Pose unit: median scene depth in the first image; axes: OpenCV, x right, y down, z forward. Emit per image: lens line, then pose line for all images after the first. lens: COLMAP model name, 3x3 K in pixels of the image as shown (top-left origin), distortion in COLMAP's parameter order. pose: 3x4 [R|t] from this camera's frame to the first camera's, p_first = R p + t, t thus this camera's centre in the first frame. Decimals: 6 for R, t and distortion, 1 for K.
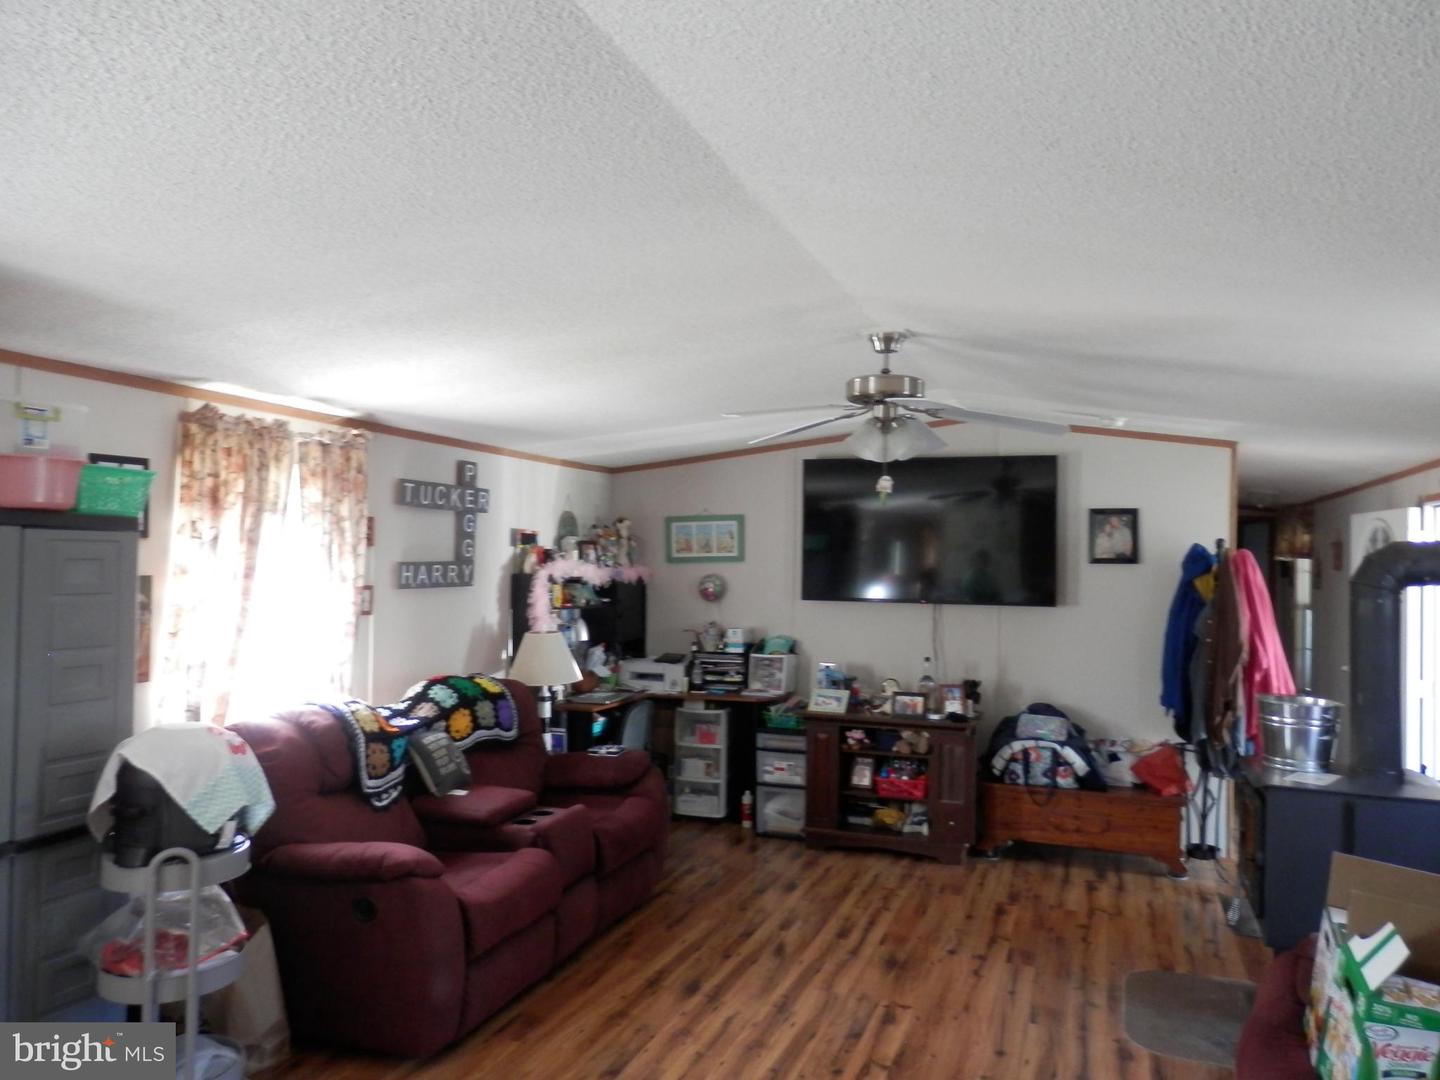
lens RADIAL K [[1087.6, 0, 728.6], [0, 1087.6, 538.1], [0, 0, 1]] dist [0.011885, 0.005485]
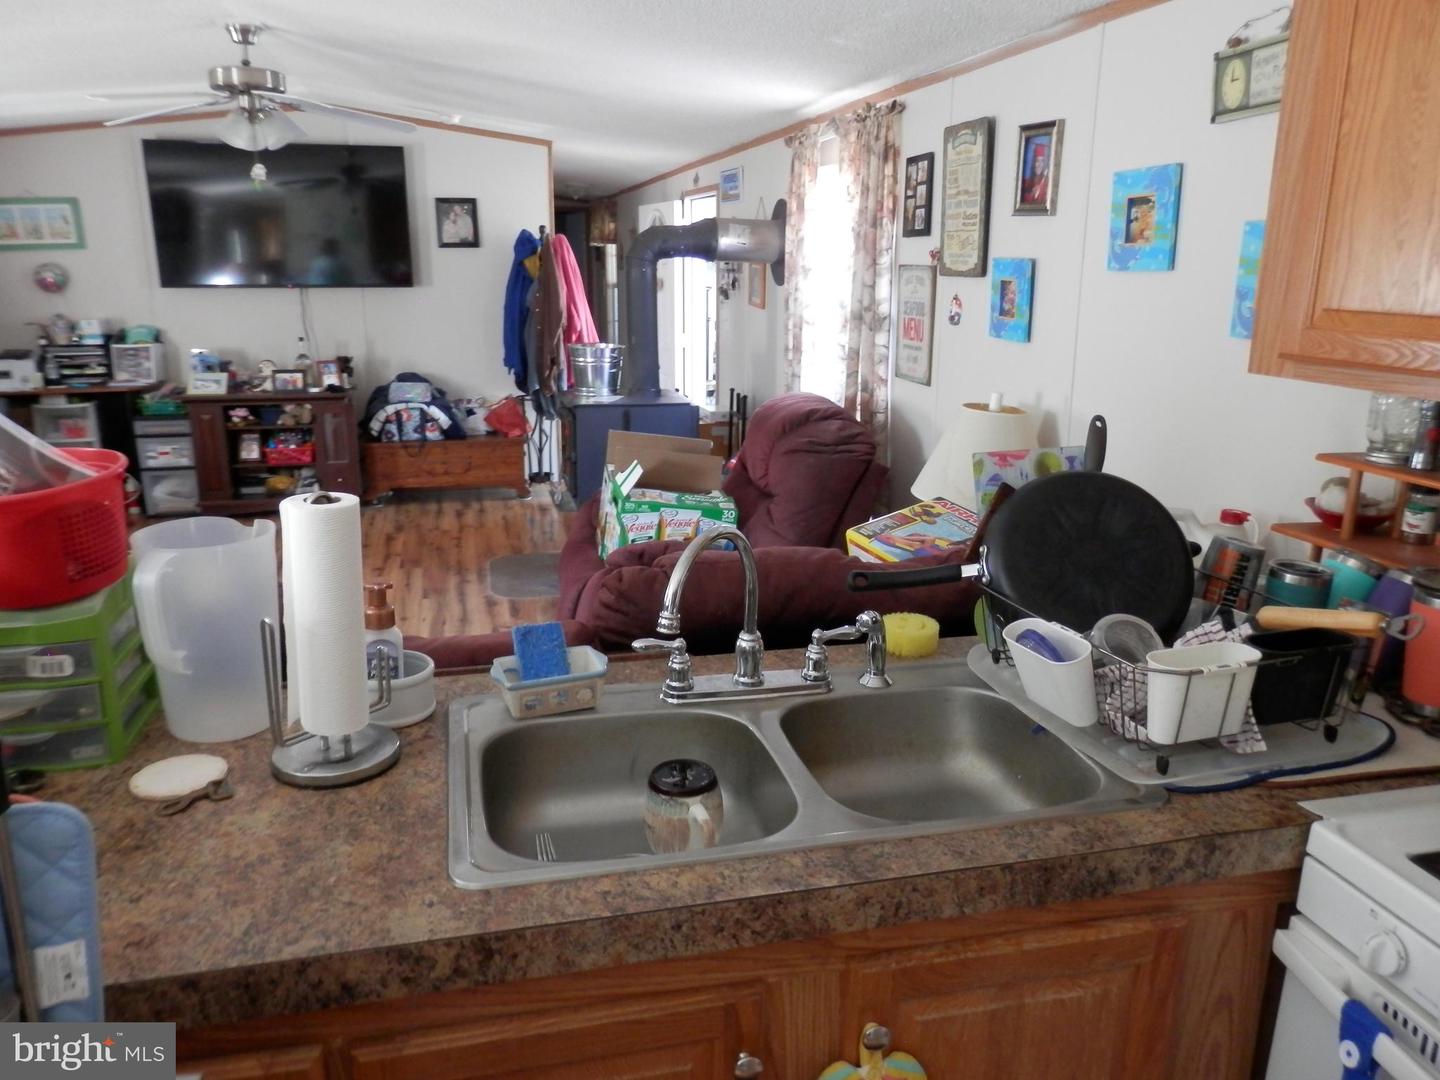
lens RADIAL K [[1087.6, 0, 728.6], [0, 1087.6, 538.1], [0, 0, 1]] dist [0.011885, 0.005485]
pose [[0.837793, -0.149724, 0.525058, -0.065490], [0.000358, 0.961816, 0.273698, 0.003710], [-0.545988, -0.229114, 0.805856, -0.172911]]
